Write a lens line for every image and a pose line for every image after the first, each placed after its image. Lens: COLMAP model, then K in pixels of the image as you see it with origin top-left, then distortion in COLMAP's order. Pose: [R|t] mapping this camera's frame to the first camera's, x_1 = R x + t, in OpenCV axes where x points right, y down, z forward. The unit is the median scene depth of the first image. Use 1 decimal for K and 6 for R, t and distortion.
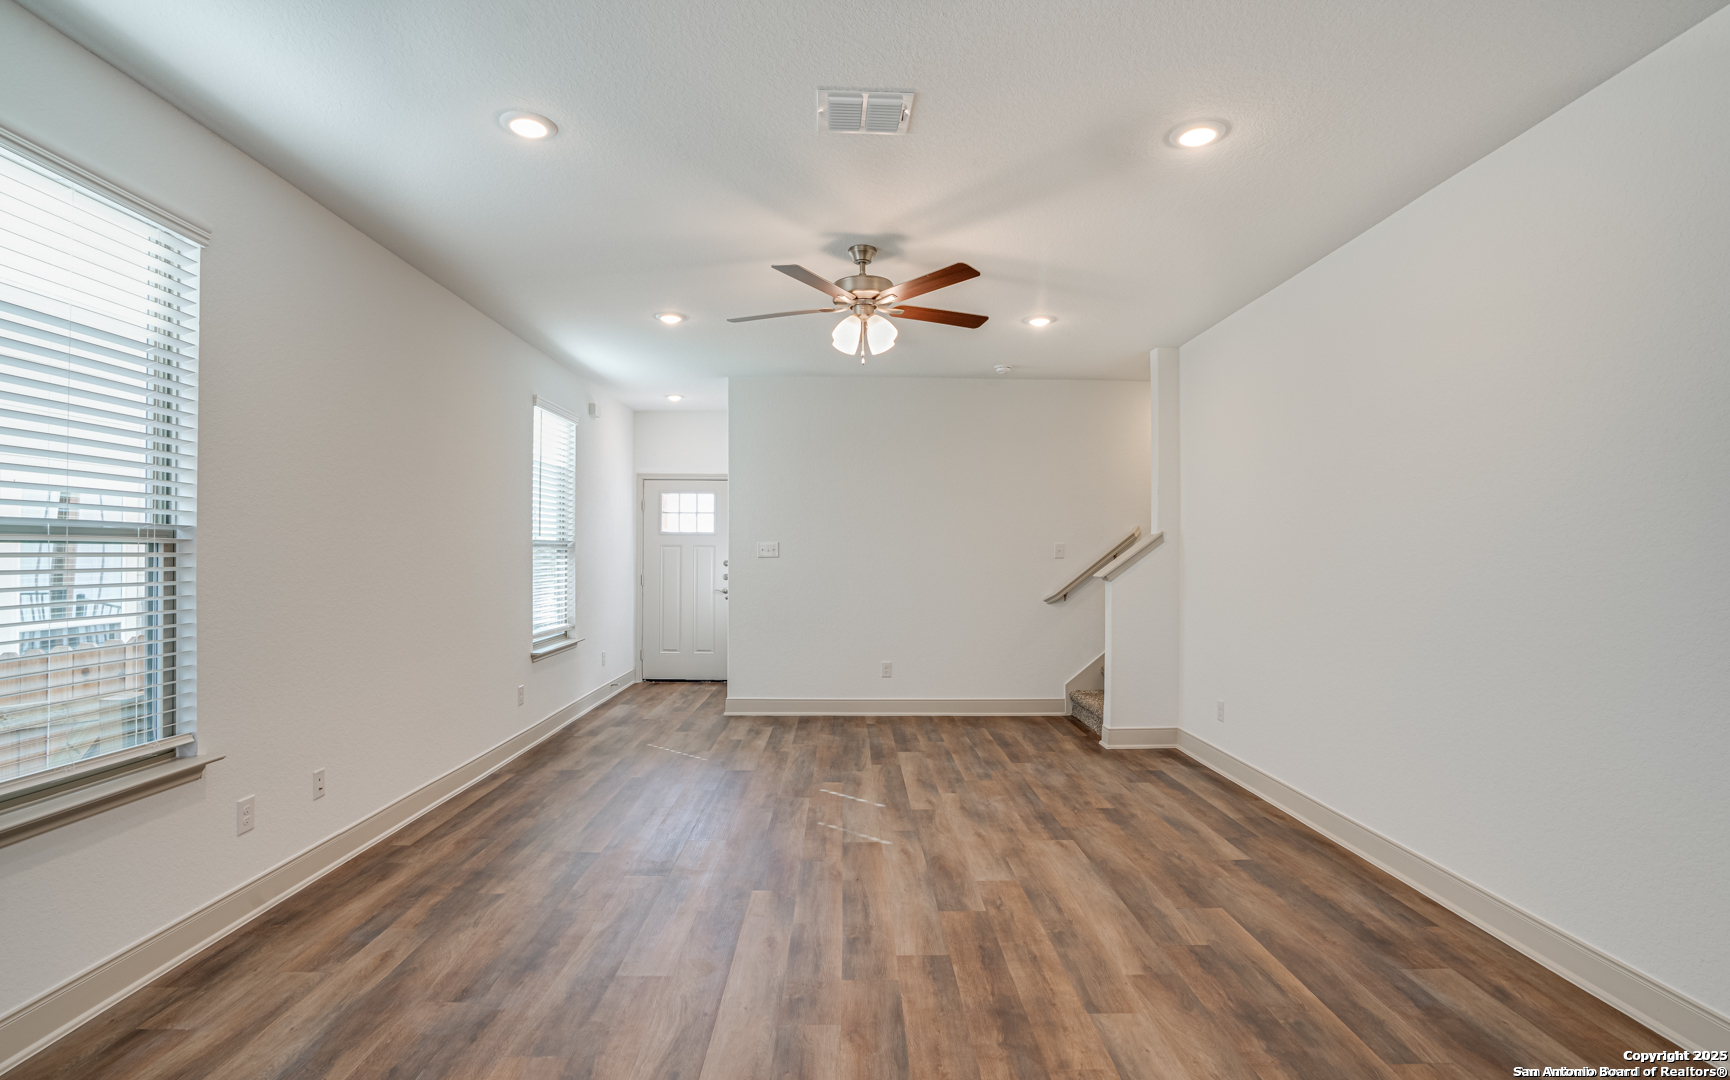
lens RADIAL K [[838.7, 0, 856.8], [0, 838.7, 538.9], [0, 0, 1]] dist [-0.040461, 0.008931]
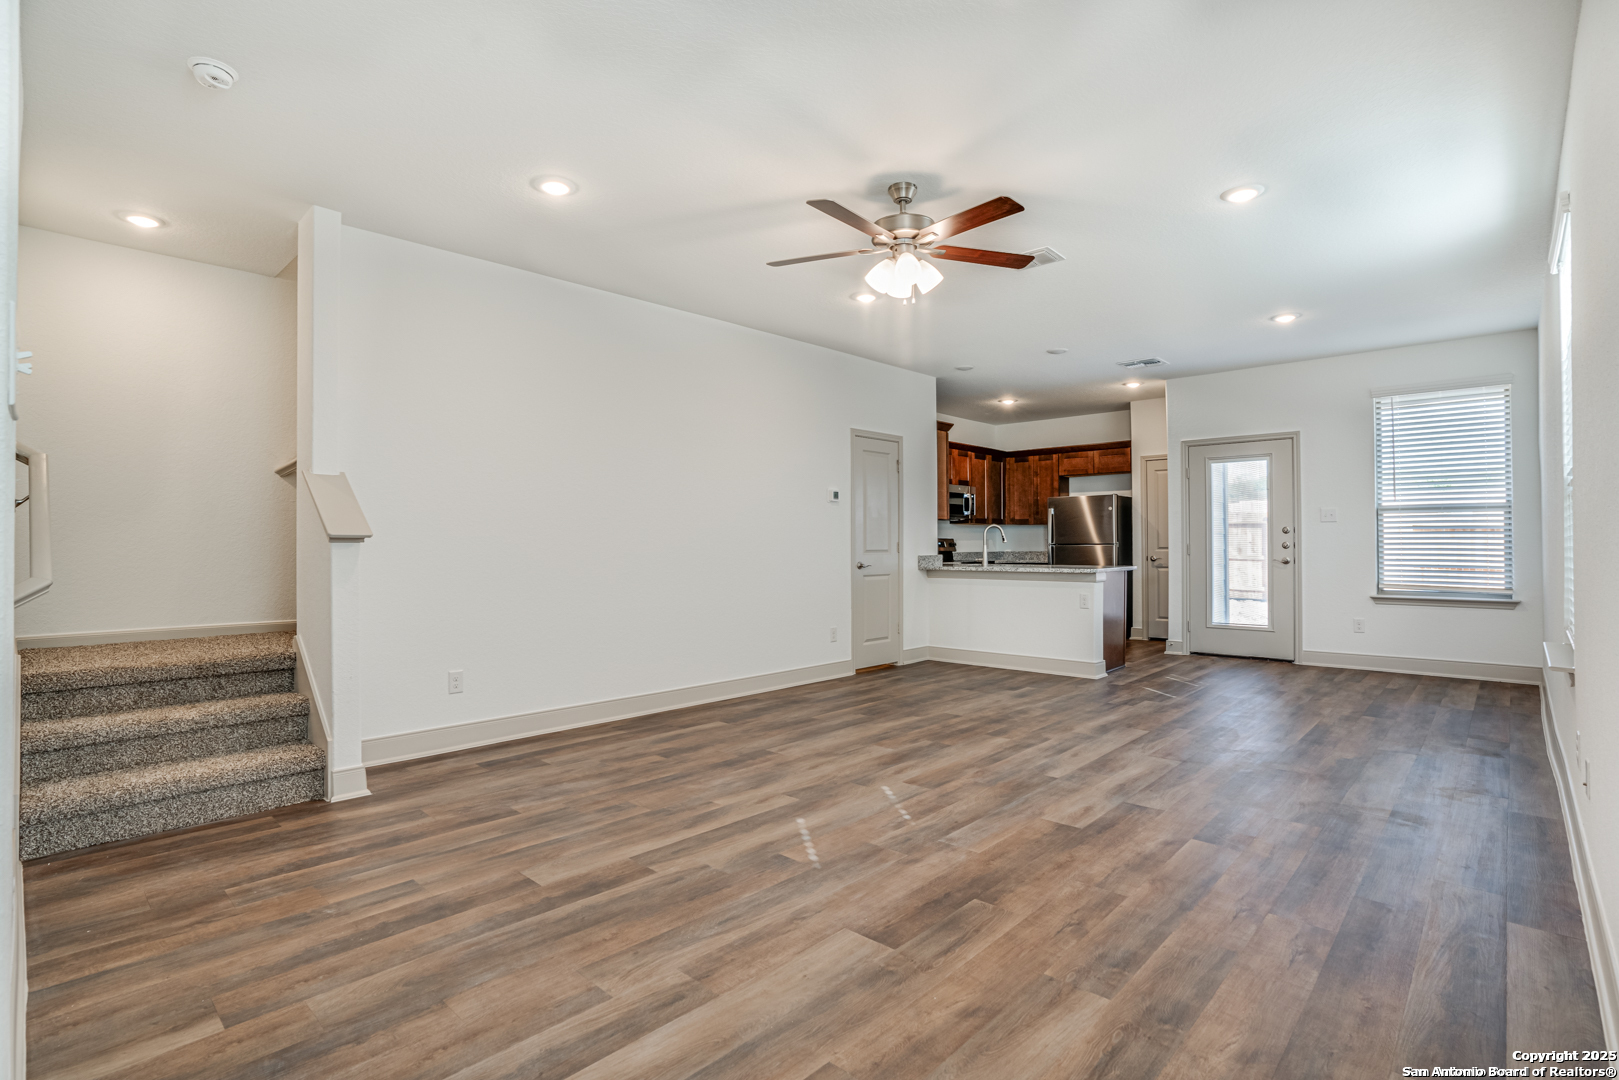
lens RADIAL K [[750.1, 0, 825.3], [0, 750.1, 542.9], [0, 0, 1]] dist [-0.022297, 0.002050]
pose [[-0.729025, -0.000388, 0.684487, -0.568080], [-0.009529, 0.999909, -0.009582, 0.085832], [-0.684421, -0.013508, -0.728962, 1.855394]]
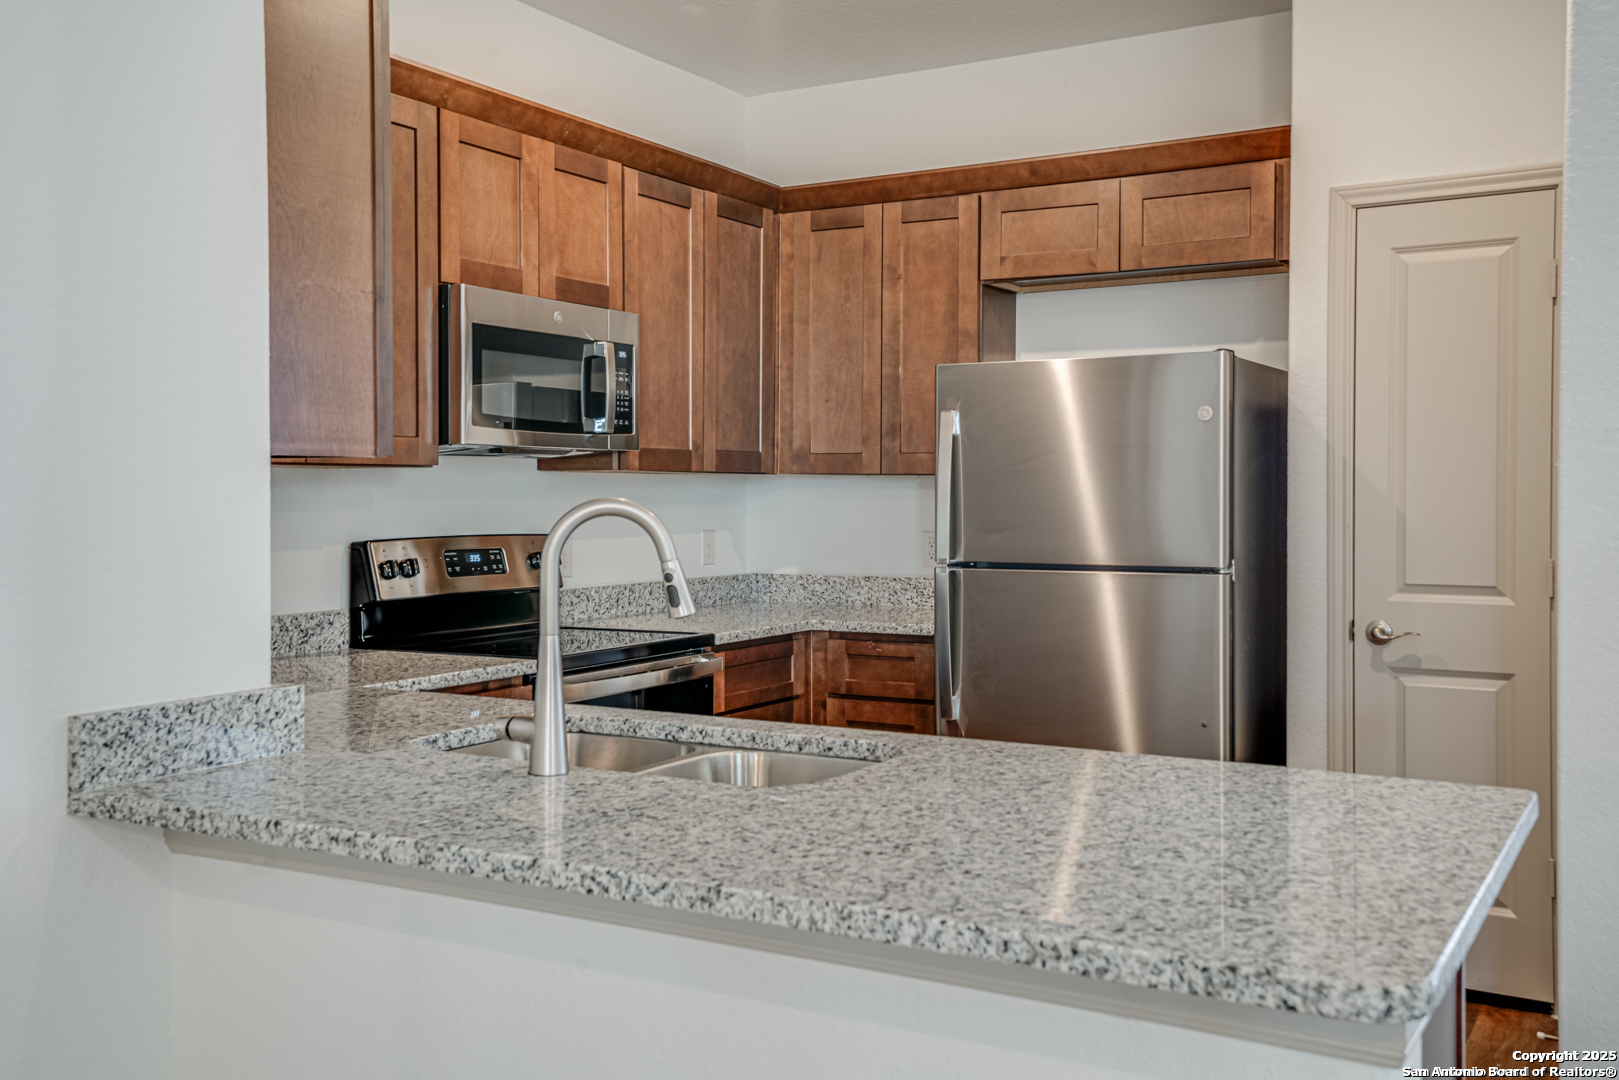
lens RADIAL K [[1539.6, 0, 798.5], [0, 1539.6, 525.2], [0, 0, 1]] dist [-0.009303, 0.000000]
pose [[-0.859880, -0.018251, 0.510170, 0.119444], [-0.014710, 0.999832, 0.010974, 0.013116], [-0.510285, 0.001932, -0.860003, 0.542633]]
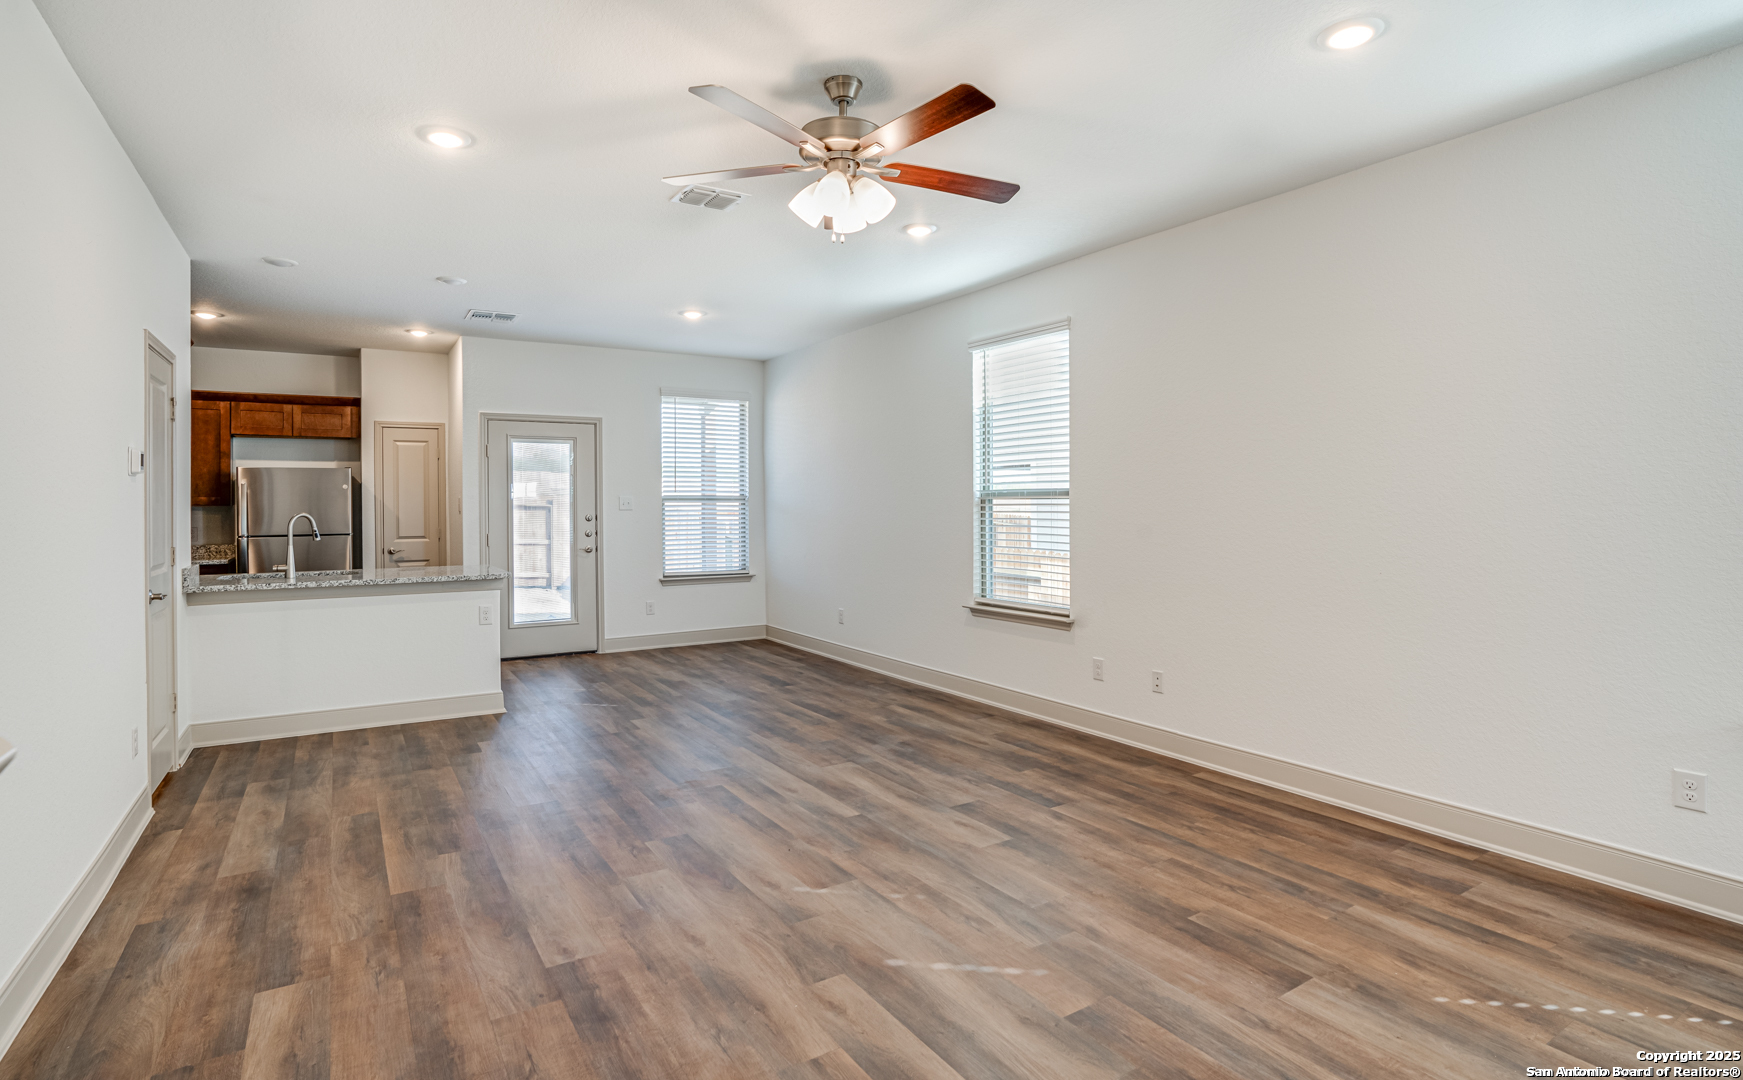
lens RADIAL K [[845.0, 0, 828.8], [0, 845.0, 488.3], [0, 0, 1]] dist [-0.040461, 0.008931]
pose [[-0.872672, -0.008438, -0.488233, 0.410460], [0.012379, 0.999147, -0.039394, 0.038407], [0.488149, -0.040422, -0.871824, 1.782870]]
